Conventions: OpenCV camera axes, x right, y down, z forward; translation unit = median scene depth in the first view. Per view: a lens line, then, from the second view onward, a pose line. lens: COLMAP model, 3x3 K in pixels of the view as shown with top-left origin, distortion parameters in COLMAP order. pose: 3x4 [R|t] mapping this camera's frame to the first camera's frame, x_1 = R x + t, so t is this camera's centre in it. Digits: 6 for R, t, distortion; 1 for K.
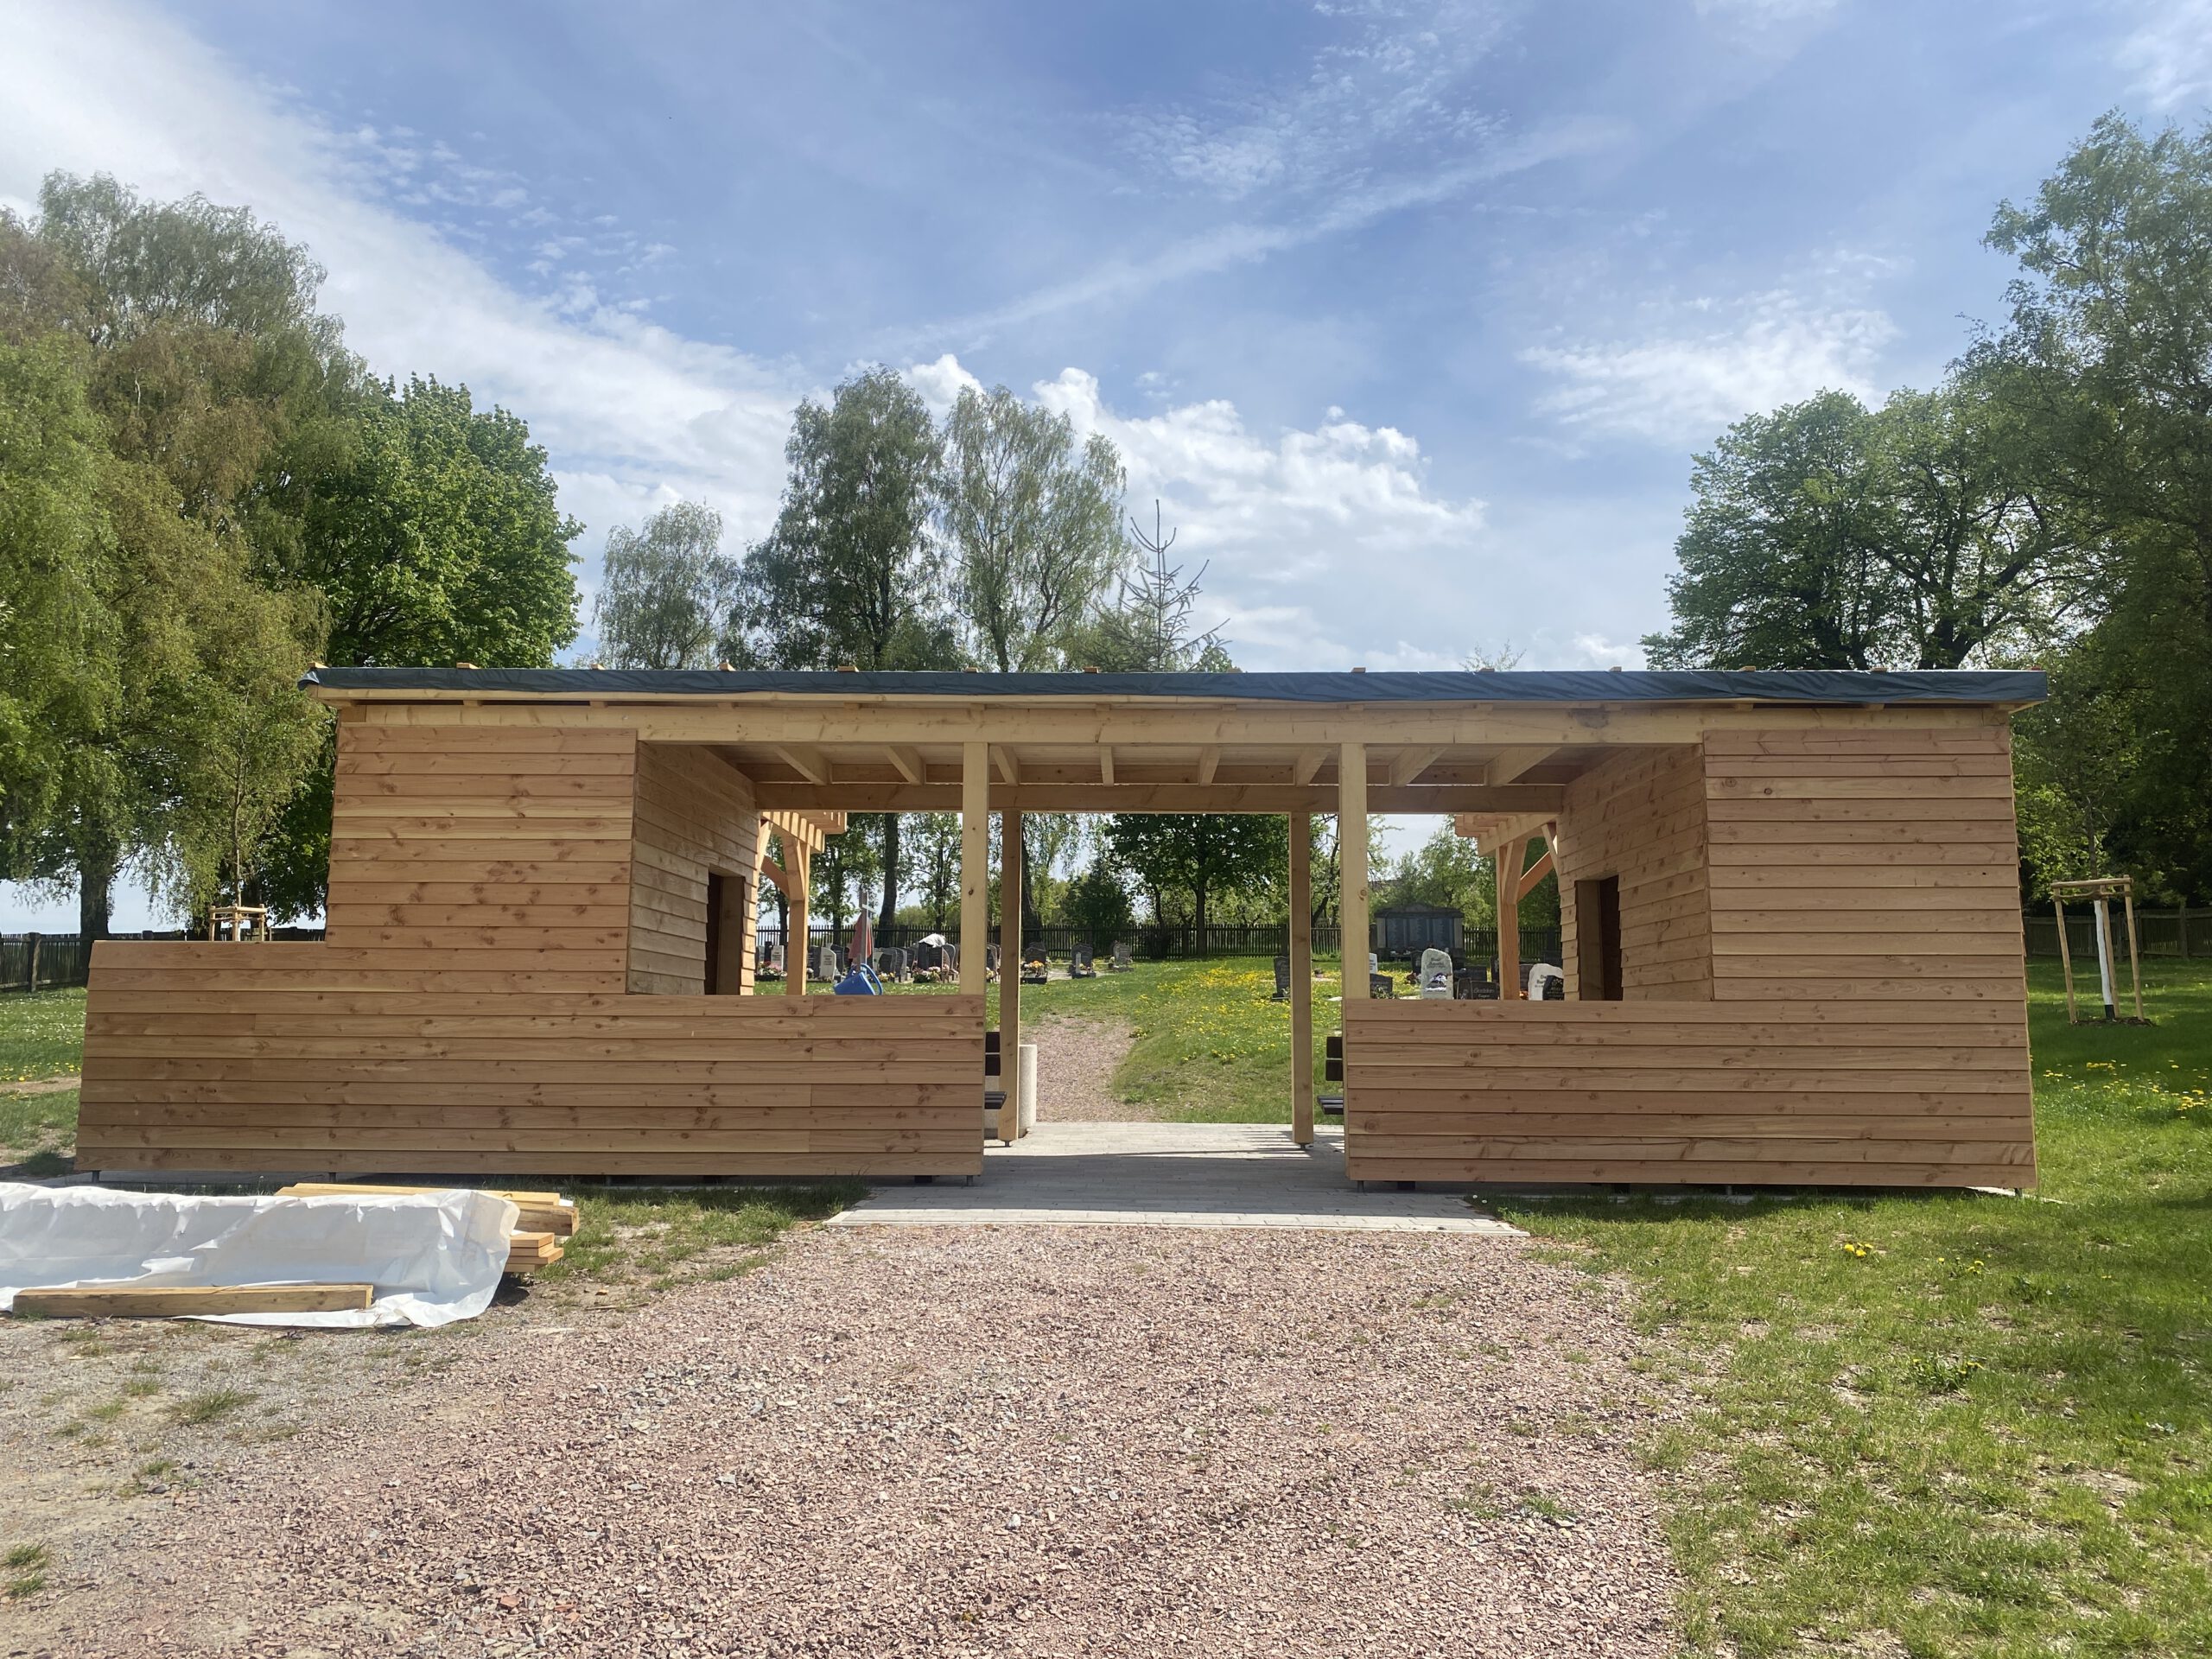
lens RADIAL K [[1644.6, 0, 1111.0], [0, 1644.6, 788.8], [0, 0, 1]] dist [0.004389, 0.003122]
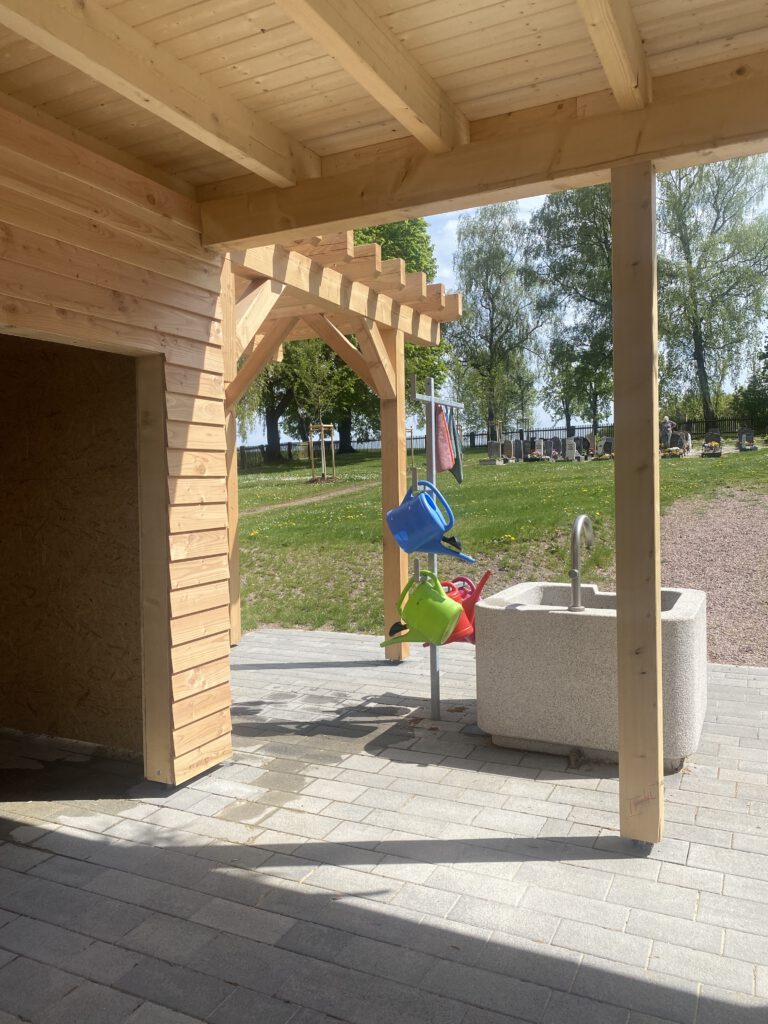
lens RADIAL K [[809.9, 0, 384.0], [0, 809.9, 512.0], [0, 0, 1]] dist [-0.052007, 0.174495]
pose [[0.906417, -0.012535, -0.422199, -0.004091], [0.091076, 0.981847, 0.166380, 0.009551], [0.412449, -0.189261, 0.891104, 0.109001]]
